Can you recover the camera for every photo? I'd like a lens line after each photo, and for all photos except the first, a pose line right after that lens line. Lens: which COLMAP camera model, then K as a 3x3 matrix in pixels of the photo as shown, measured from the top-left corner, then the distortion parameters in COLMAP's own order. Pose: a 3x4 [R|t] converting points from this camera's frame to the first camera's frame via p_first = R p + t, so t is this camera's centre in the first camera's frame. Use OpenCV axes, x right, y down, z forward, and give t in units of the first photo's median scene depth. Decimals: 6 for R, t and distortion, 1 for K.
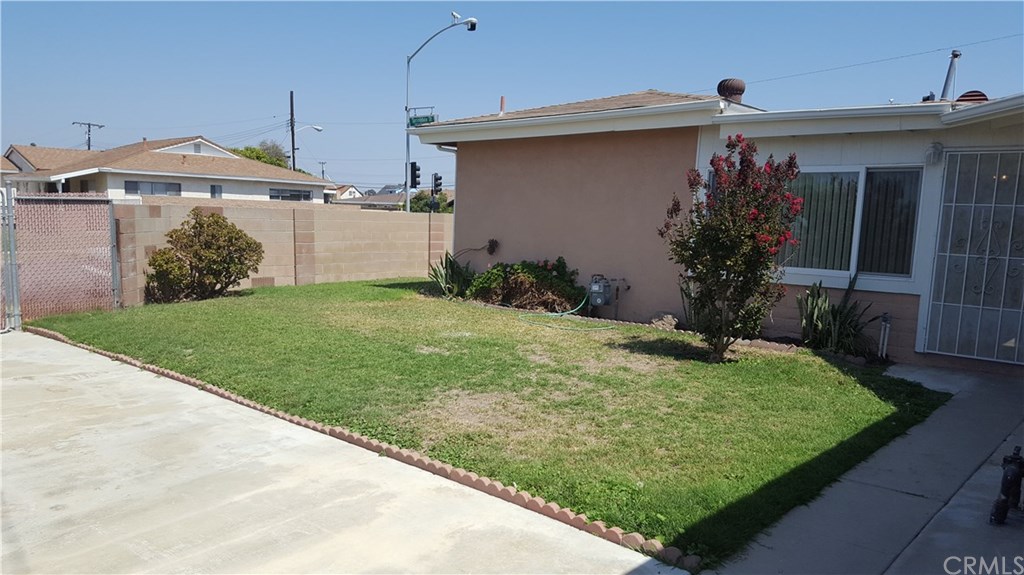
lens RADIAL K [[758.7, 0, 524.7], [0, 758.7, 327.8], [0, 0, 1]] dist [0.104474, -0.160686]
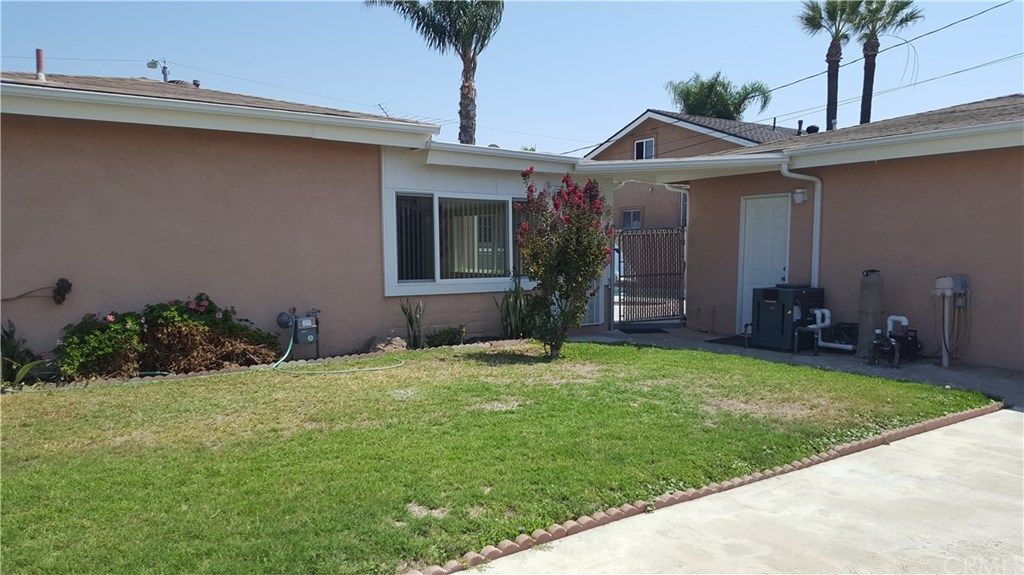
lens RADIAL K [[758.7, 0, 504.6], [0, 758.7, 317.8], [0, 0, 1]] dist [0.104474, -0.160686]
pose [[0.199402, -0.118741, 0.972697, -0.650584], [0.152458, 0.984303, 0.088904, -0.096770], [-0.967985, 0.130568, 0.214375, 0.595192]]
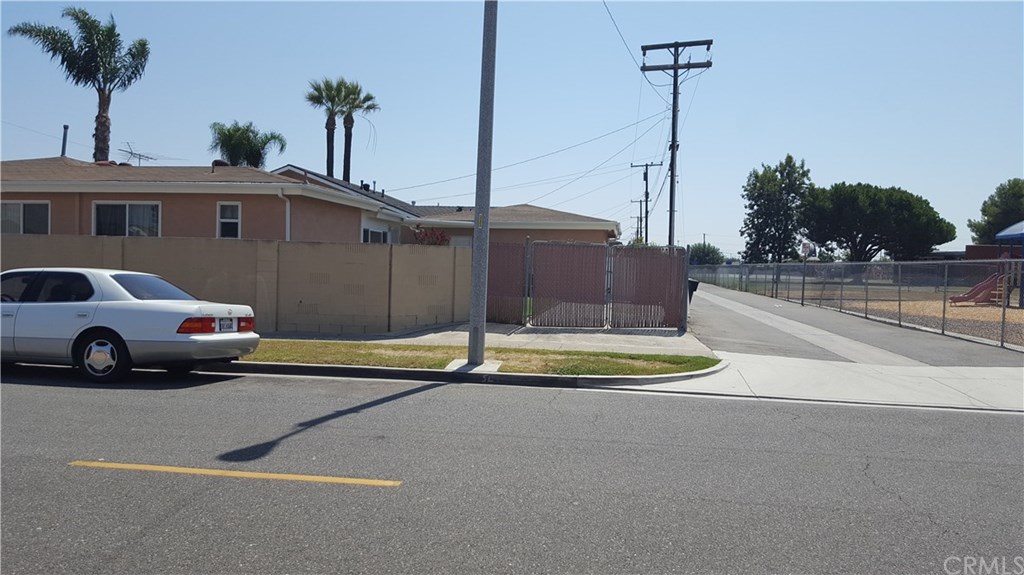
lens RADIAL K [[758.7, 0, 502.0], [0, 758.7, 312.5], [0, 0, 1]] dist [0.104474, -0.160686]
pose [[-0.545809, -0.093040, 0.832728, -1.846124], [0.084045, 0.982725, 0.164887, -0.280791], [-0.833684, 0.159984, -0.528561, 1.801614]]
